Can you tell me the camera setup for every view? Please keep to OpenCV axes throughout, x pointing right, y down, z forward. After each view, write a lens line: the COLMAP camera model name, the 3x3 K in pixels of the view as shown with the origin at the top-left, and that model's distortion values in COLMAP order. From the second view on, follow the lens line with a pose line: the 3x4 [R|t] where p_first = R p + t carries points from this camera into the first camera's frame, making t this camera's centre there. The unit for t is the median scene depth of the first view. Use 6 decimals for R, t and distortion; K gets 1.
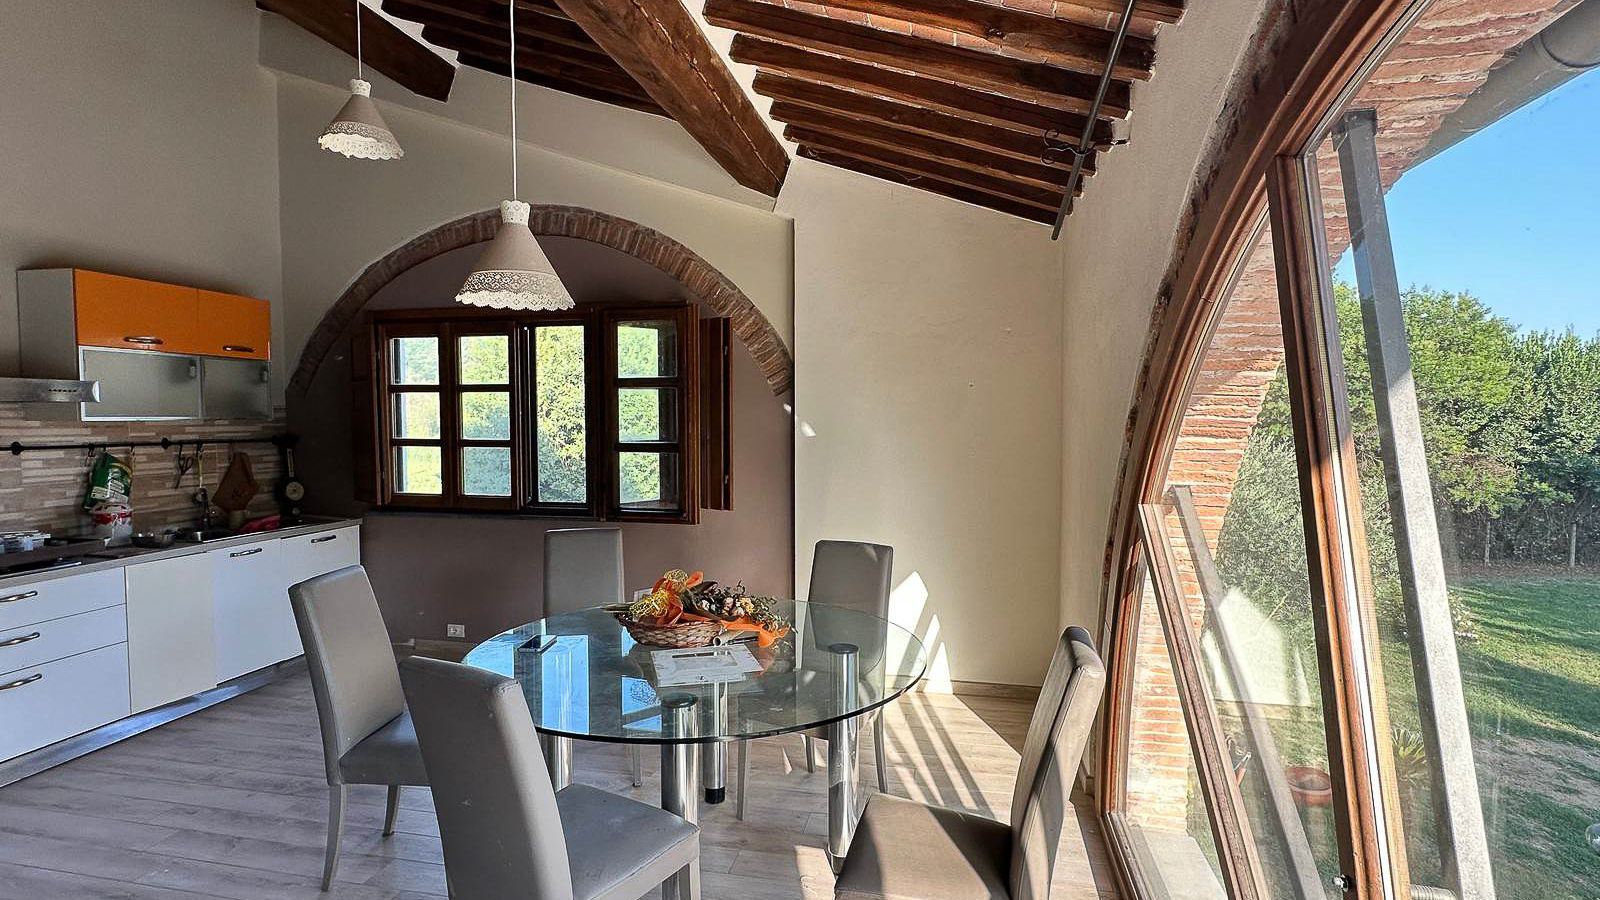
lens RADIAL K [[769.9, 0, 804.7], [0, 769.9, 457.4], [0, 0, 1]] dist [-0.003238, 0.000523]
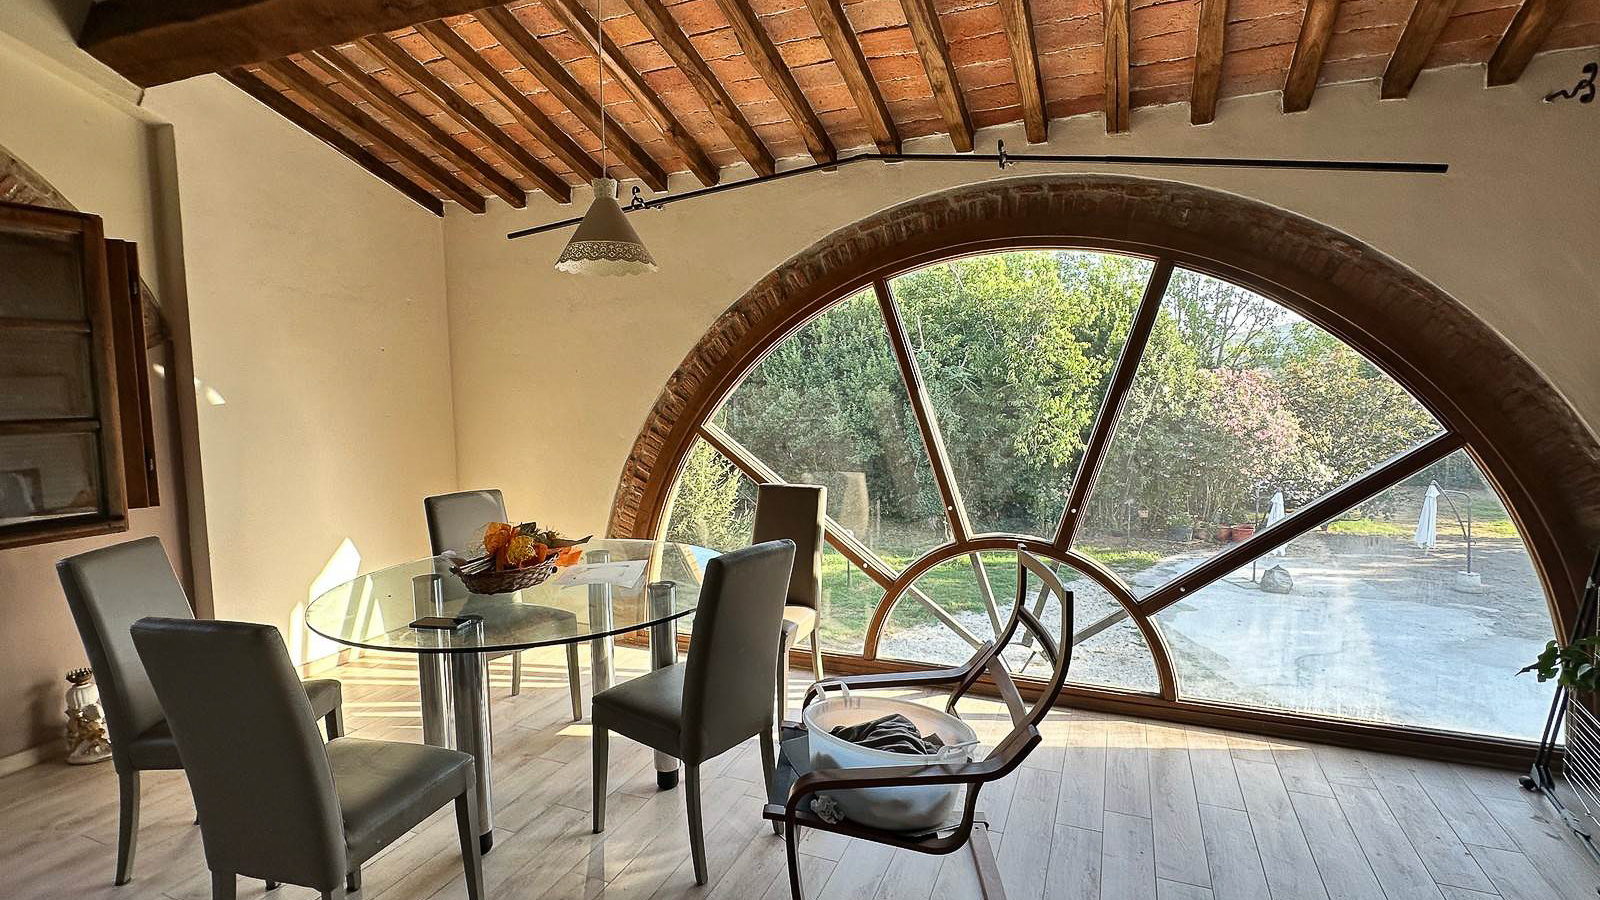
lens RADIAL K [[769.9, 0, 795.0], [0, 769.9, 450.0], [0, 0, 1]] dist [-0.003238, 0.000523]
pose [[0.183189, -0.085084, 0.979389, -0.362792], [0.067285, 0.994997, 0.073855, 0.000866], [-0.980772, 0.052368, 0.187997, 0.132899]]
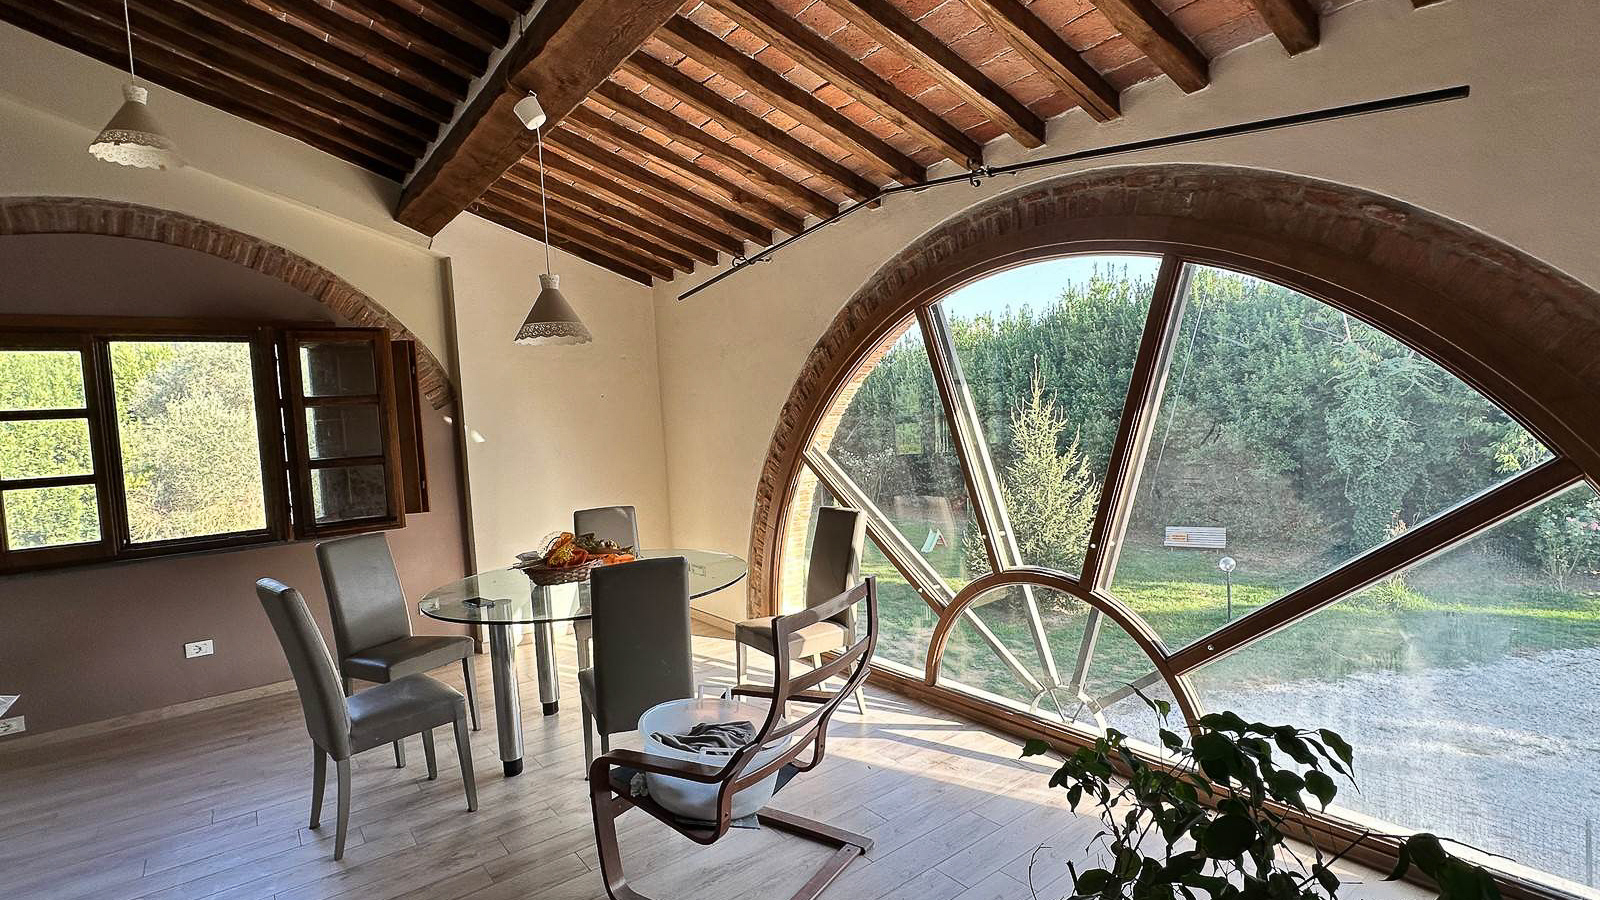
lens RADIAL K [[769.9, 0, 790.7], [0, 769.9, 450.3], [0, 0, 1]] dist [-0.003238, 0.000523]
pose [[0.657626, -0.073668, 0.749734, -0.300947], [0.098954, 0.995032, 0.010974, 0.009995], [-0.746818, 0.066972, 0.661648, -0.073290]]
